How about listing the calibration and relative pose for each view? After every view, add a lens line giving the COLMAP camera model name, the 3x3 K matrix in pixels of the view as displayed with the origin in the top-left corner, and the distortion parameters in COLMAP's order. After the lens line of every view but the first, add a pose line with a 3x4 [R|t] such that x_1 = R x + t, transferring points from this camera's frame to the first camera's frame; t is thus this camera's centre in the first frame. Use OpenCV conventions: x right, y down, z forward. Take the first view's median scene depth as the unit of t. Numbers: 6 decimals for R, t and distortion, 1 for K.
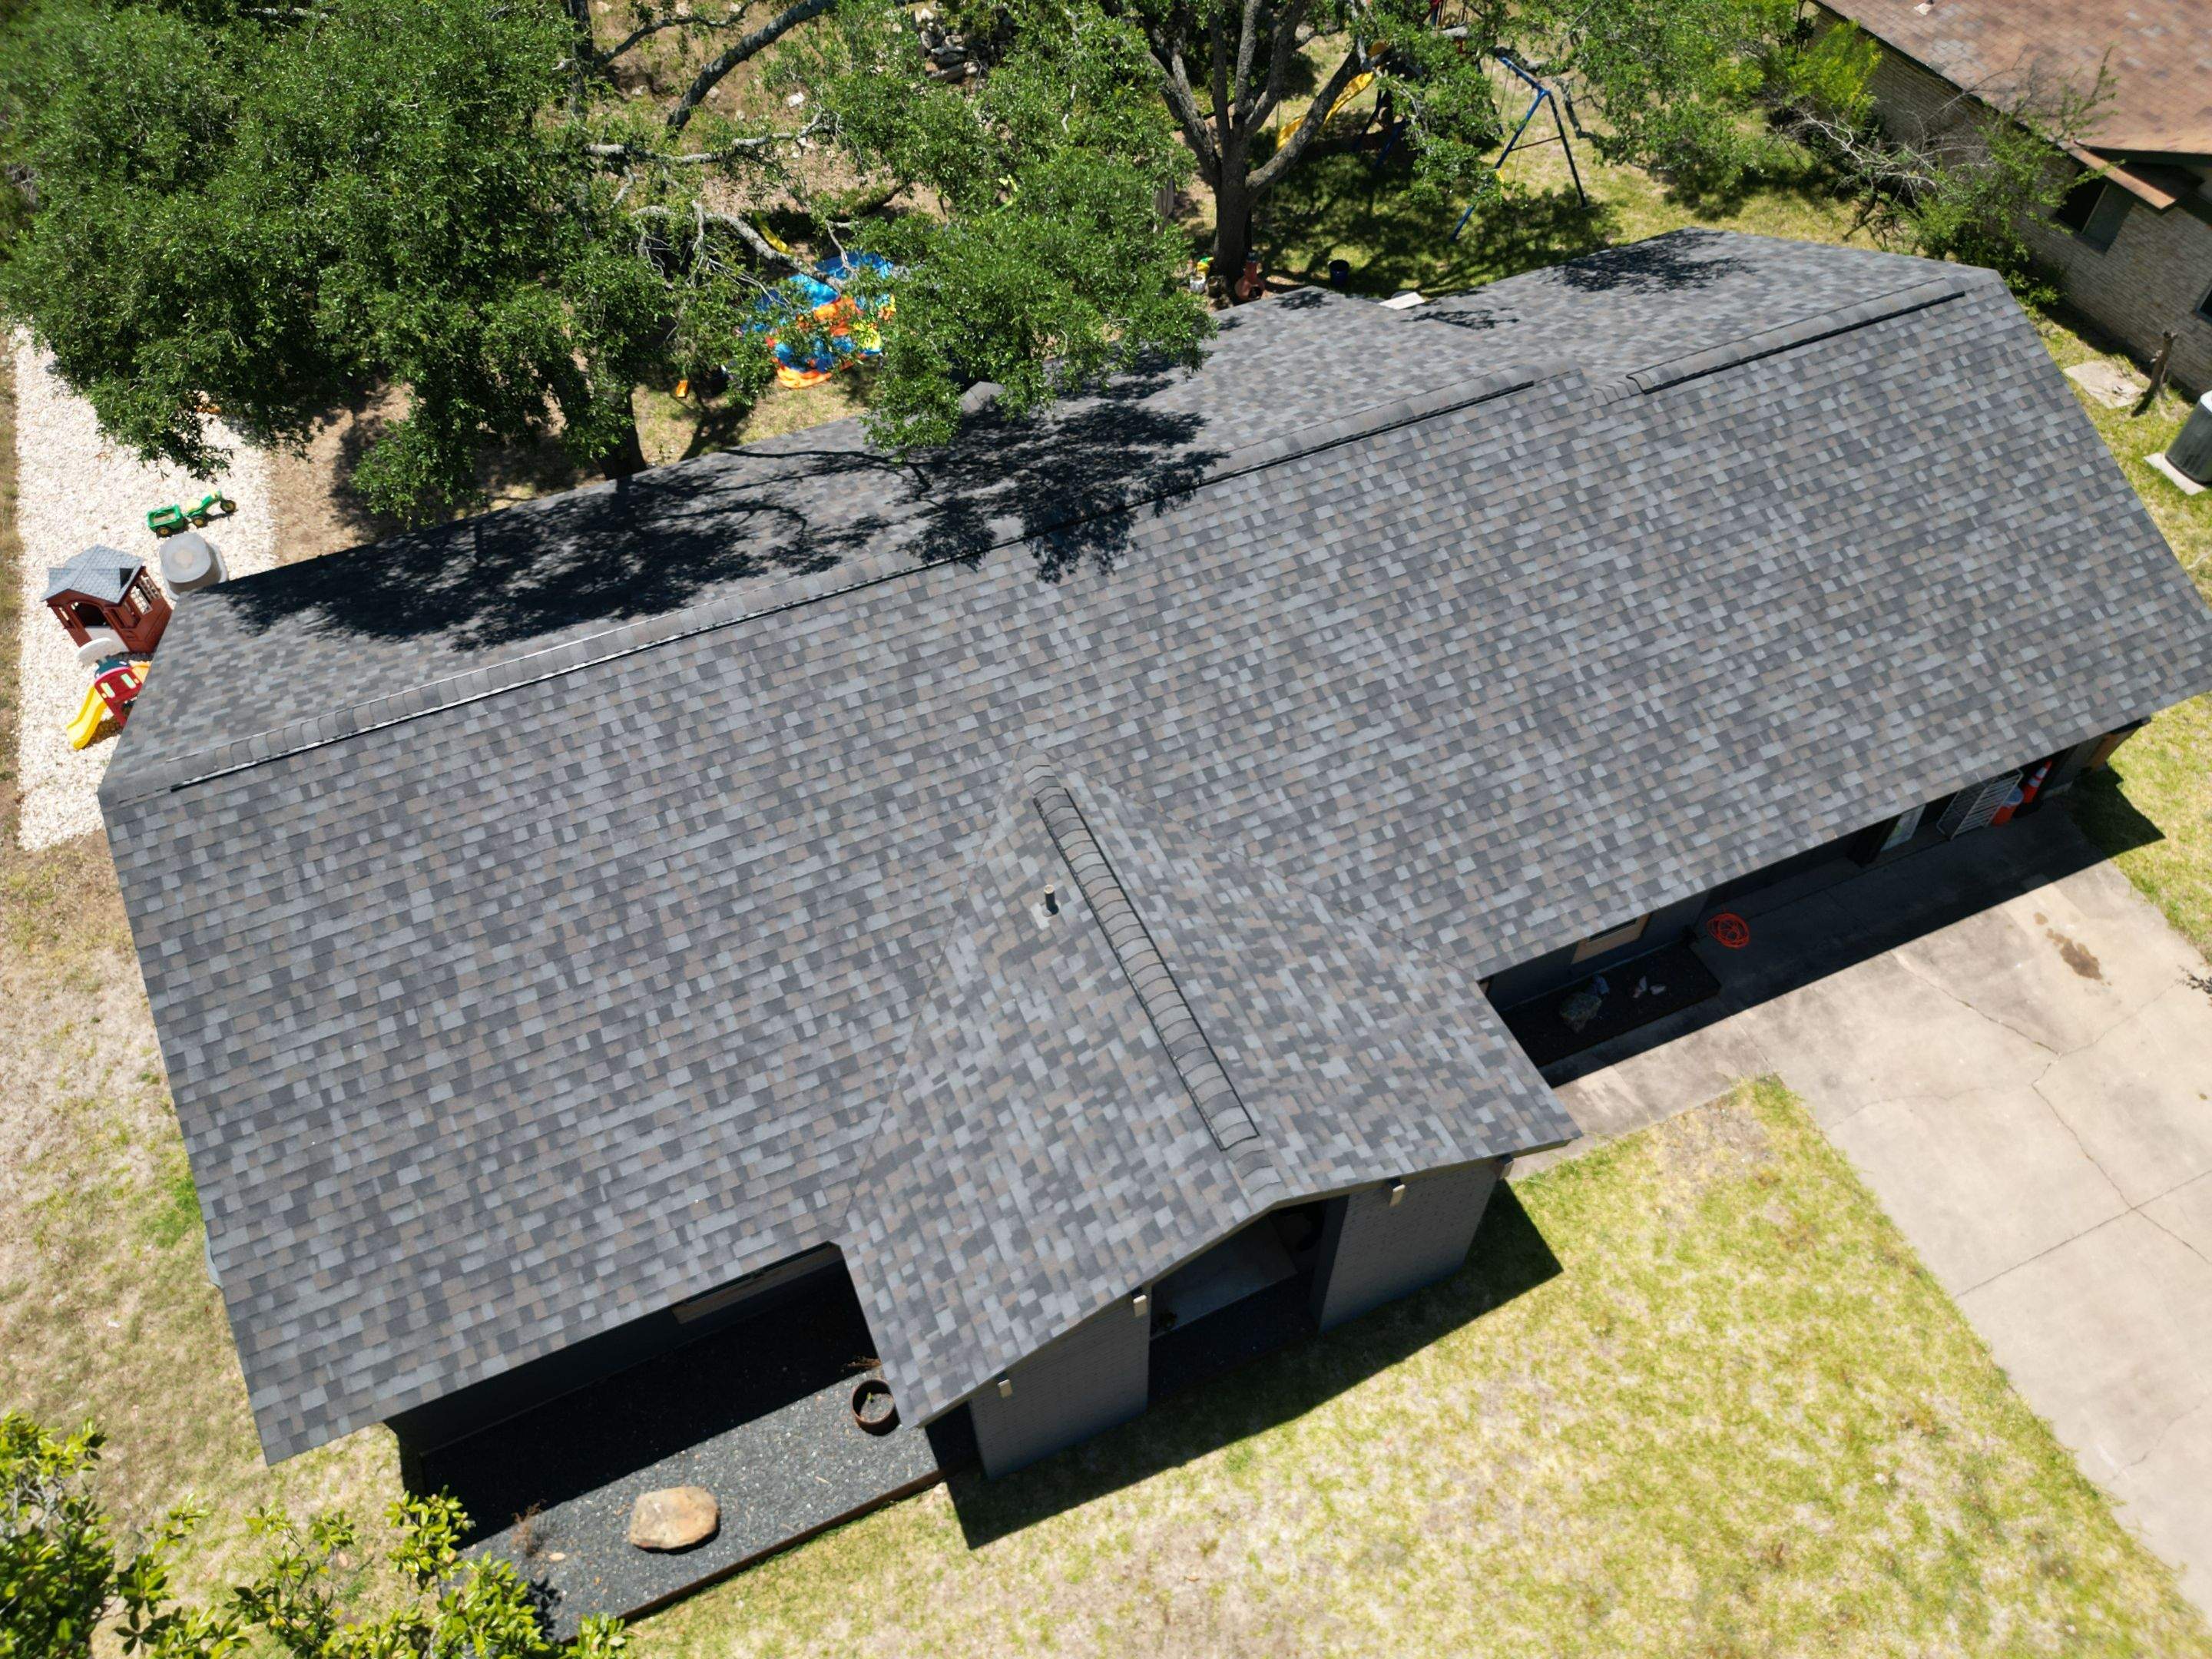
lens RADIAL K [[1559.8, 0, 1101.2], [0, 1559.8, 830.1], [0, 0, 1]] dist [0.059224, -0.061341]
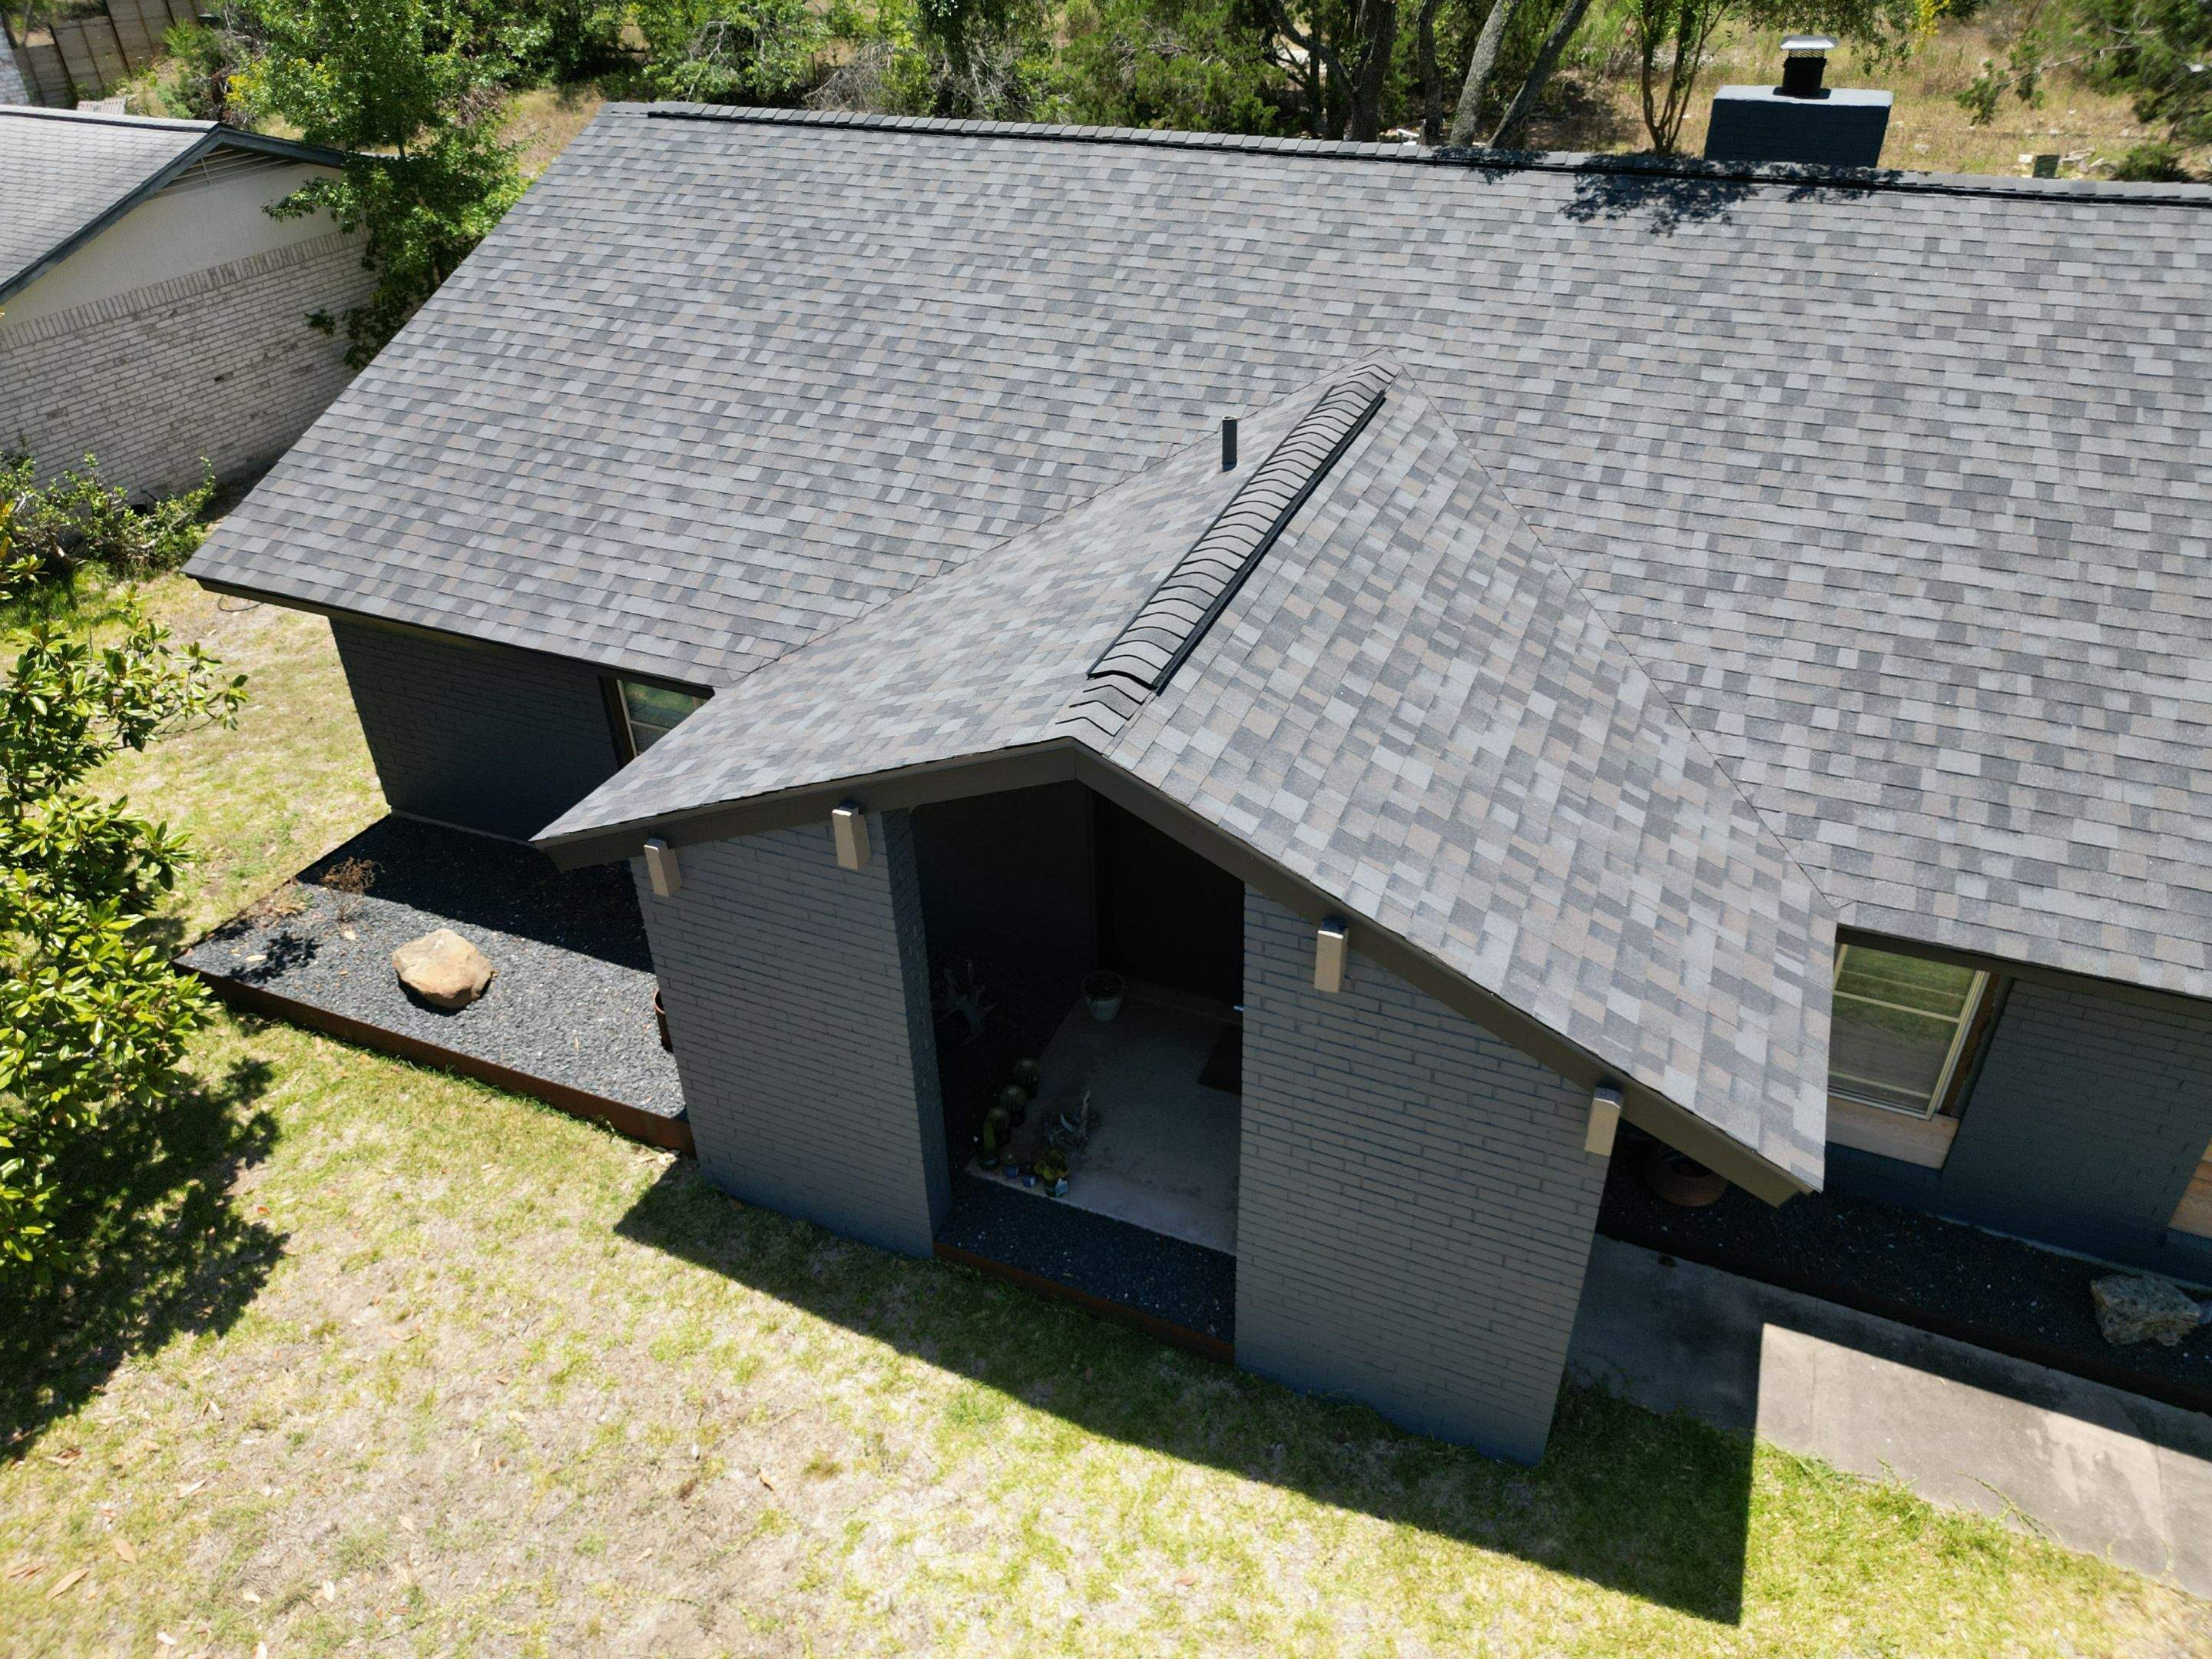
lens RADIAL K [[1559.8, 0, 1101.2], [0, 1559.8, 830.1], [0, 0, 1]] dist [0.059224, -0.061341]
pose [[0.679549, 0.408922, -0.609094, 0.347251], [-0.566728, 0.819826, -0.081883, 0.228898], [0.465867, 0.400834, 0.788860, 0.451404]]
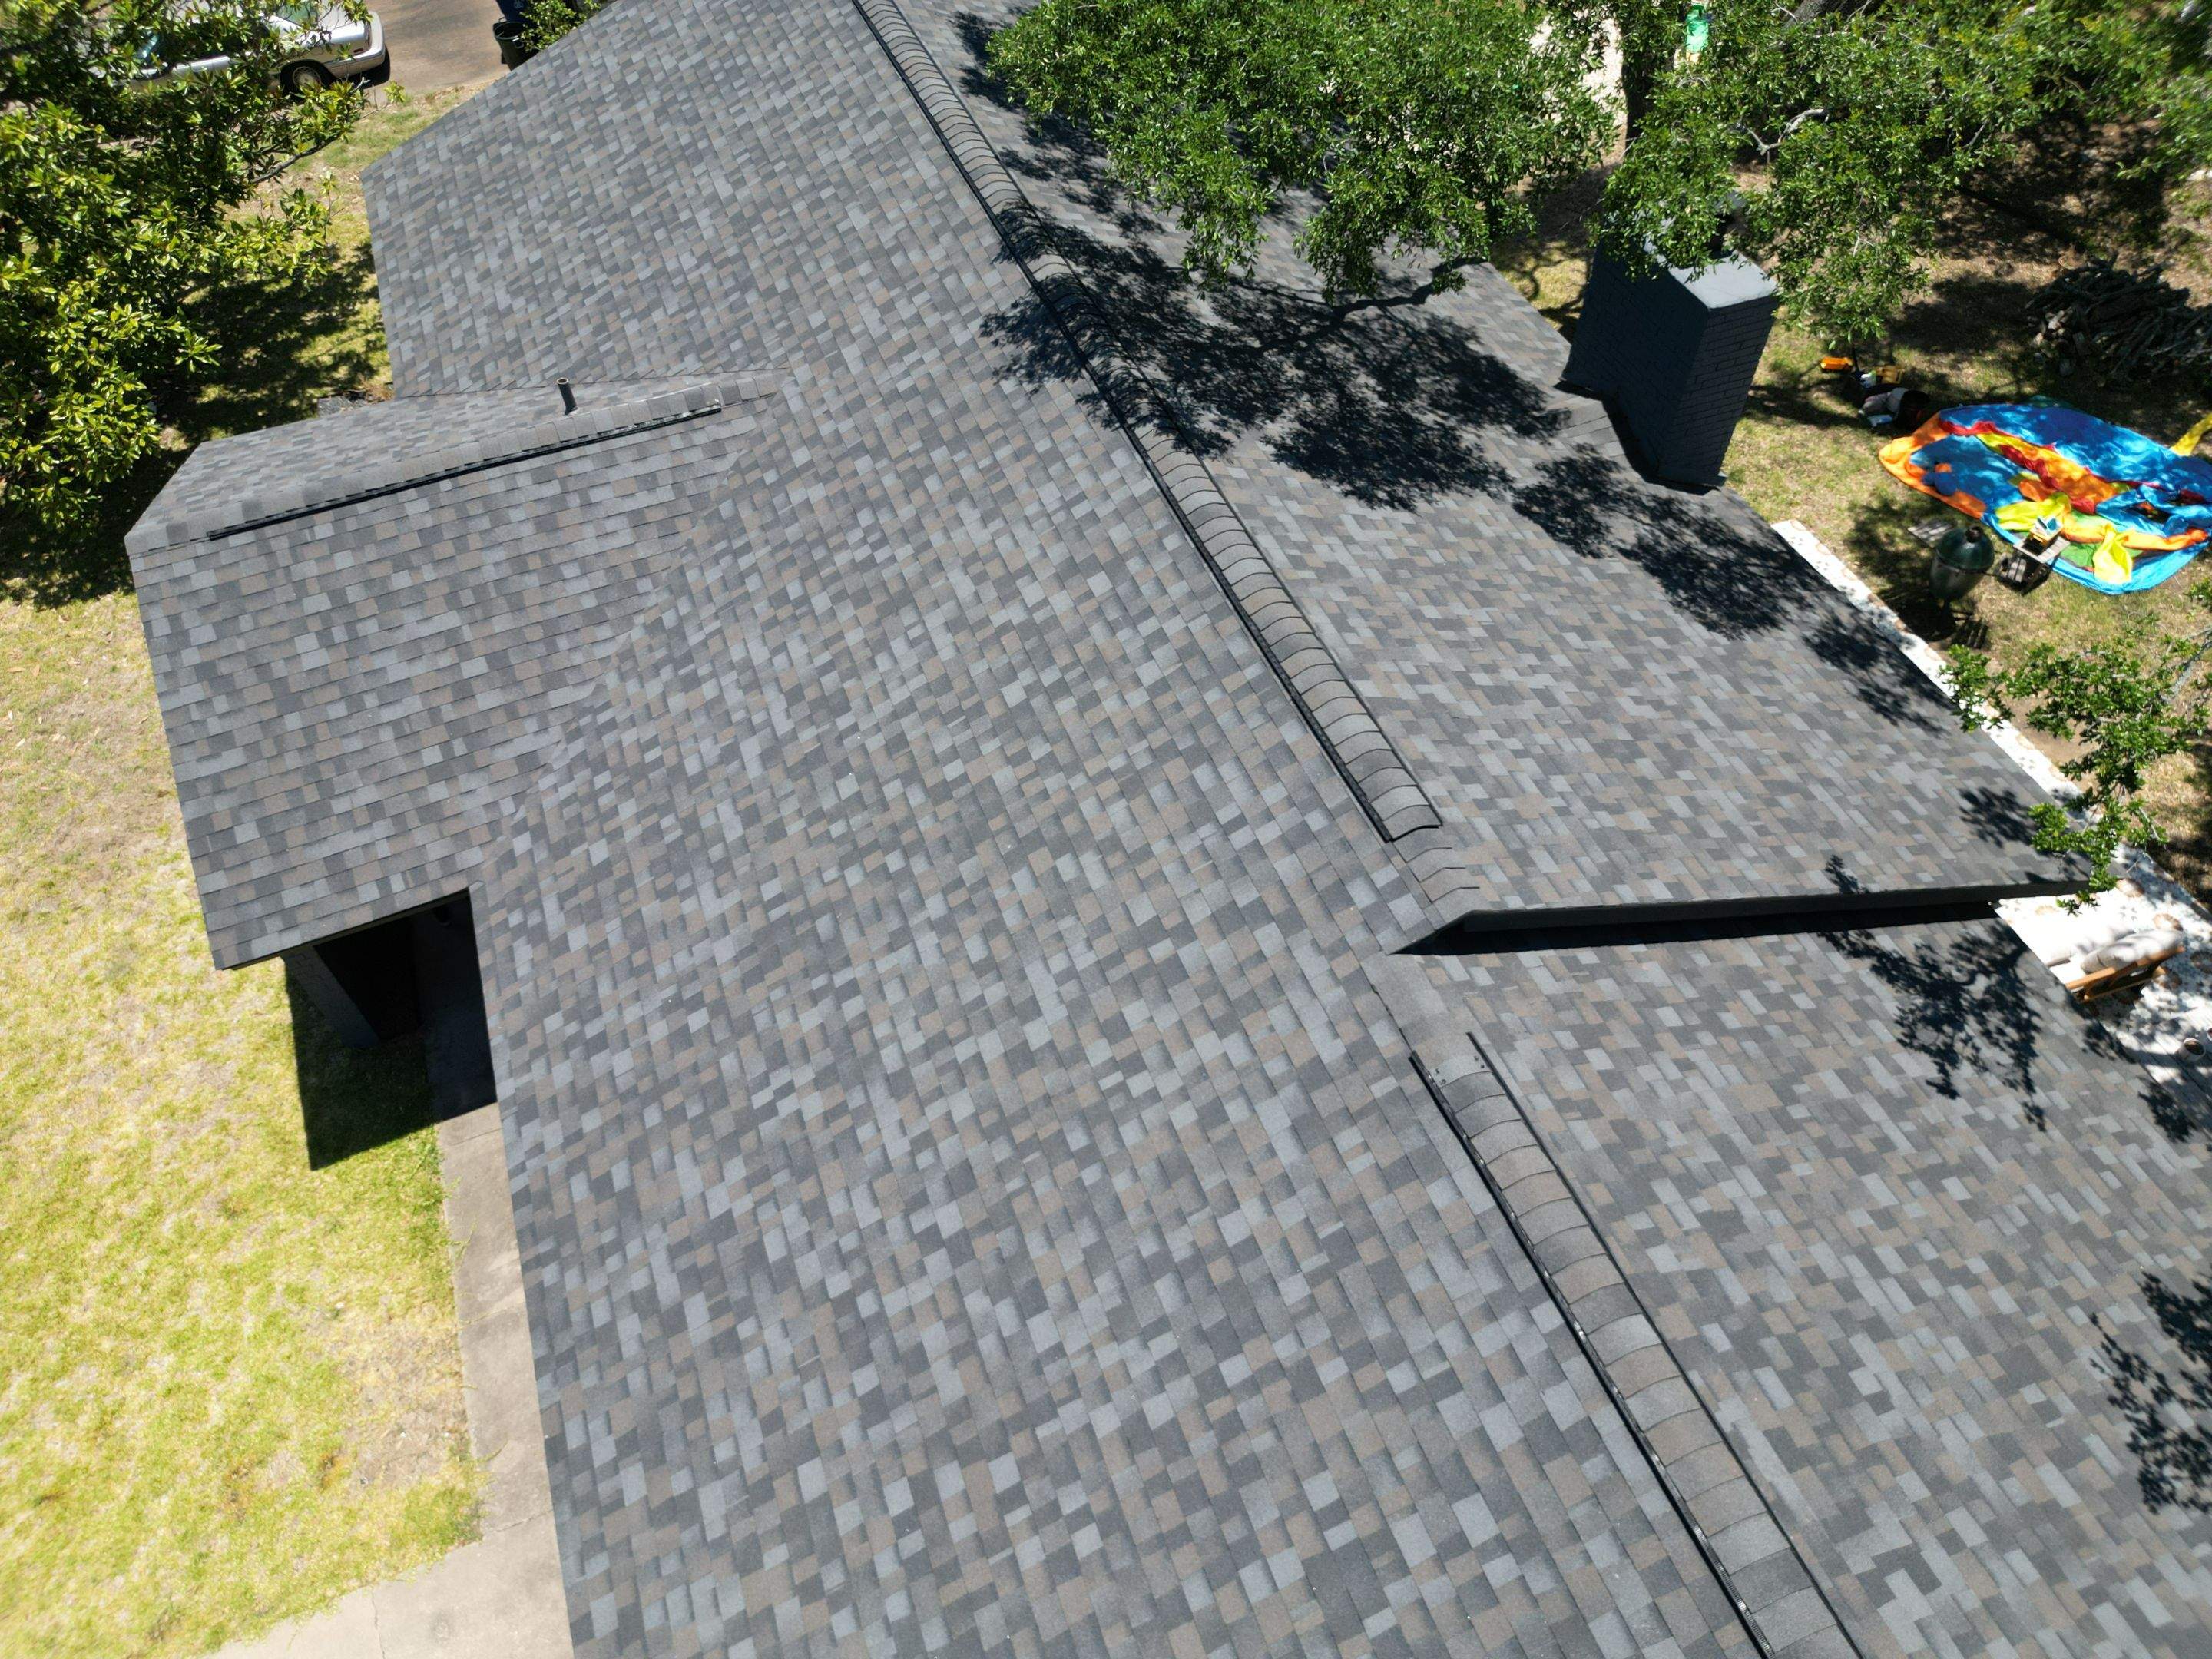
lens RADIAL K [[1558.2, 0, 1099.7], [0, 1558.2, 830.6], [0, 0, 1]] dist [0.071584, -0.081807]
pose [[-0.052359, 0.781035, -0.622288, 0.628995], [-0.765710, 0.368616, 0.527077, -0.510324], [0.641051, 0.504090, 0.578746, 0.690395]]
